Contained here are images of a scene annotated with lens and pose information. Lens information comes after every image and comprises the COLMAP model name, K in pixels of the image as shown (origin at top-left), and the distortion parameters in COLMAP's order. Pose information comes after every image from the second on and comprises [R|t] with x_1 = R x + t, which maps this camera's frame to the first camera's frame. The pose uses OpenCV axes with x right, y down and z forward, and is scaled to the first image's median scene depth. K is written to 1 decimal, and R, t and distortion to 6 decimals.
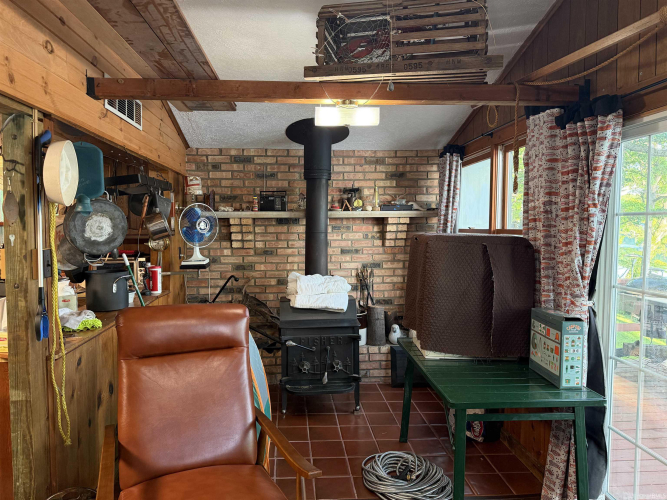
lens RADIAL K [[464.0, 0, 332.7], [0, 464.0, 248.4], [0, 0, 1]] dist [0.063172, -0.084493]
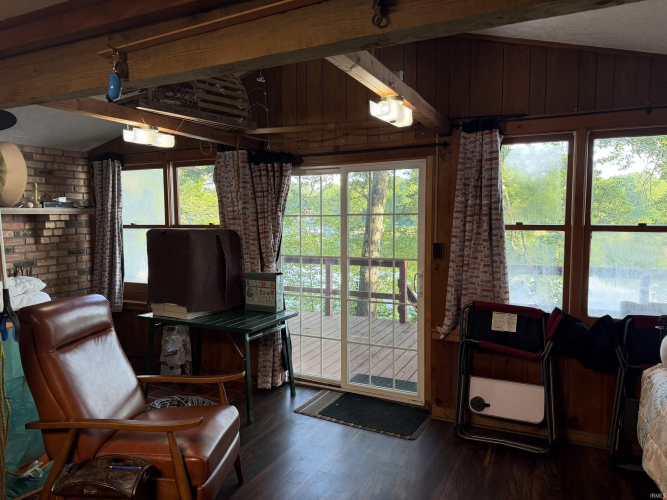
lens RADIAL K [[464.0, 0, 337.6], [0, 464.0, 249.7], [0, 0, 1]] dist [0.063172, -0.084493]
pose [[0.484404, -0.060126, 0.872776, -0.466721], [0.048508, 0.997947, 0.041826, -0.003049], [-0.873498, 0.022076, 0.486326, -0.037770]]
